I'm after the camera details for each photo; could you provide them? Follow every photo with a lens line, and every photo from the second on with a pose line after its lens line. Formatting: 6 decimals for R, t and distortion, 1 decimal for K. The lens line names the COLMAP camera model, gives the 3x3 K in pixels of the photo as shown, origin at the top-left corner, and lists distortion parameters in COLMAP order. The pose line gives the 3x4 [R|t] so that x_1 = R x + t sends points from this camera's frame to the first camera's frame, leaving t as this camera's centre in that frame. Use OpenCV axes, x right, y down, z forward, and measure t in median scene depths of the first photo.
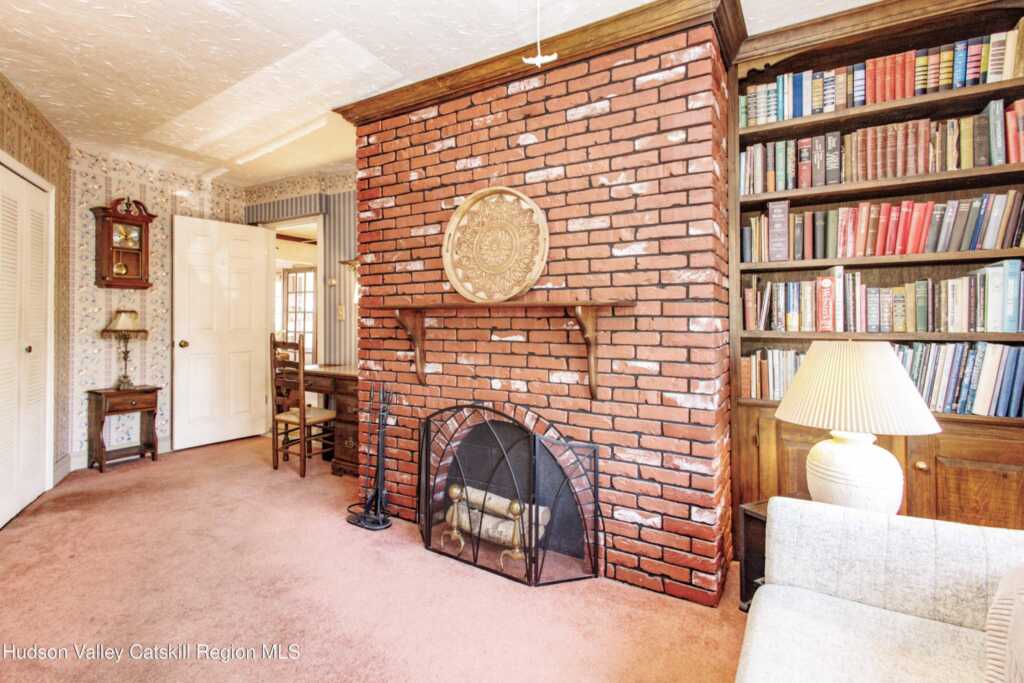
lens RADIAL K [[470.8, 0, 512.0], [0, 470.8, 341.5], [0, 0, 1]] dist [0.009075, -0.000250]
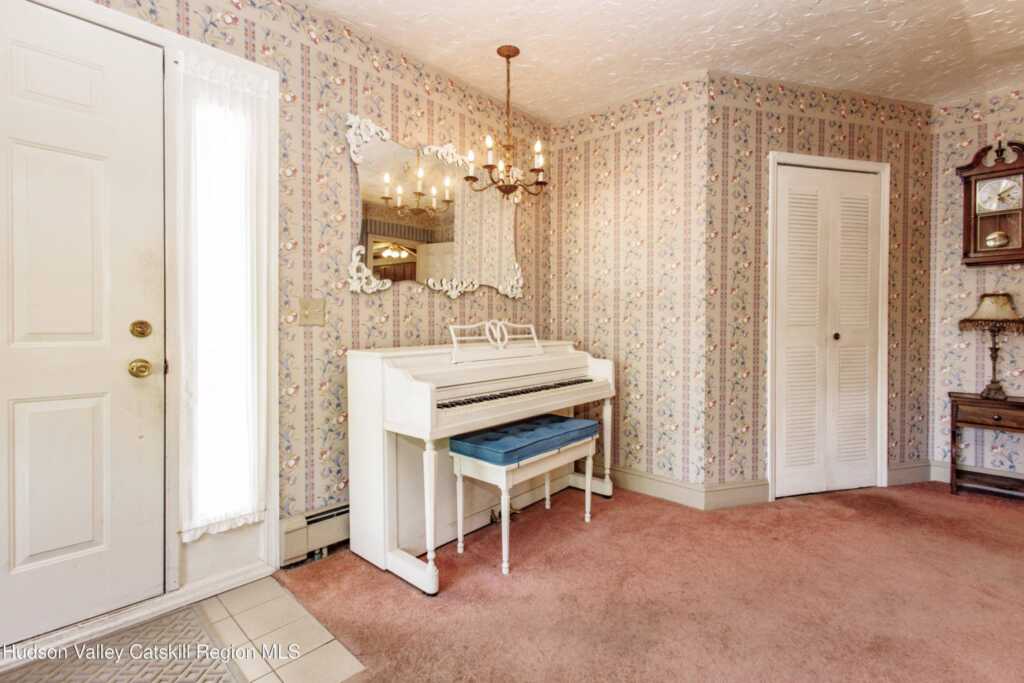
lens RADIAL K [[470.8, 0, 512.0], [0, 470.8, 341.5], [0, 0, 1]] dist [0.009075, -0.000250]
pose [[-0.236873, 0.021745, -0.971297, 0.109766], [-0.039528, 0.998706, 0.031999, 0.017882], [0.970736, 0.045973, -0.235707, 0.448322]]
